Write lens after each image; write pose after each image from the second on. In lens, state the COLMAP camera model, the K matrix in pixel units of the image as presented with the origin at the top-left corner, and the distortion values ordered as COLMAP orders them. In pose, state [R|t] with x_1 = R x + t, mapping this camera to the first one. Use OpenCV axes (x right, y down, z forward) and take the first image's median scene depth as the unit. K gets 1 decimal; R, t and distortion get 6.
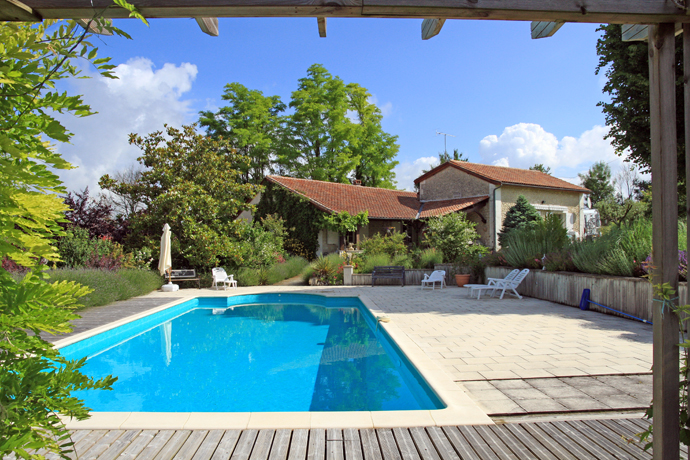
lens RADIAL K [[534.4, 0, 345.0], [0, 534.4, 230.0], [0, 0, 1]] dist [-0.071075, 0.009514]
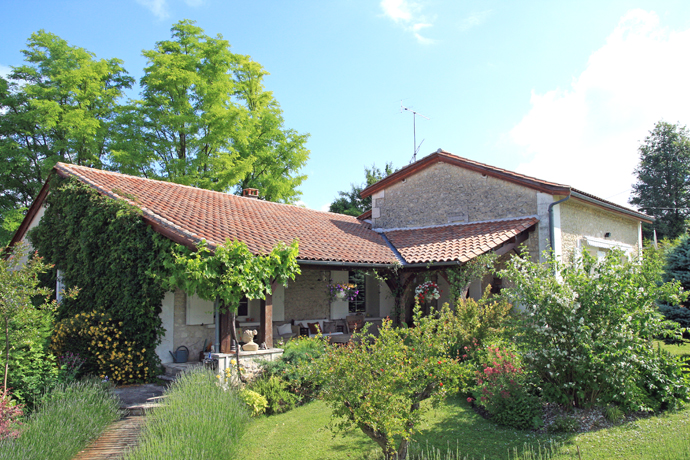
lens RADIAL K [[534.4, 0, 345.0], [0, 534.4, 230.0], [0, 0, 1]] dist [-0.071075, 0.009514]
pose [[0.972428, 0.026961, 0.231642, -0.009124], [-0.009073, 0.996917, -0.077943, -0.011962], [-0.233029, 0.073692, 0.969674, 0.480304]]
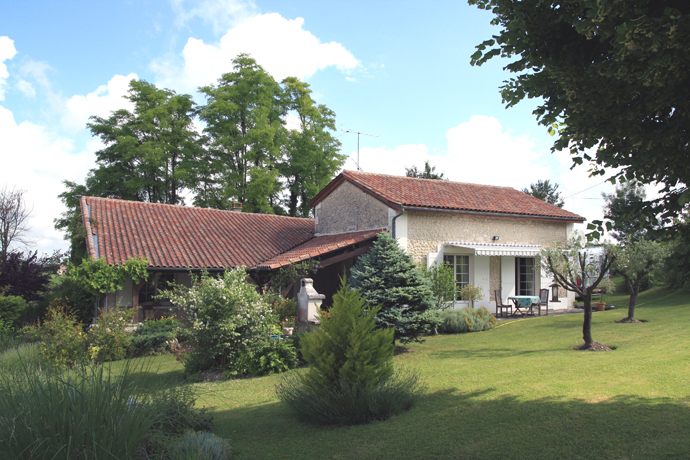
lens RADIAL K [[534.4, 0, 345.0], [0, 534.4, 230.0], [0, 0, 1]] dist [-0.071075, 0.009514]
pose [[0.995407, 0.004764, -0.095617, 0.235039], [-0.008546, 0.999195, -0.039188, -0.033218], [0.095353, 0.039825, 0.994647, 0.339850]]
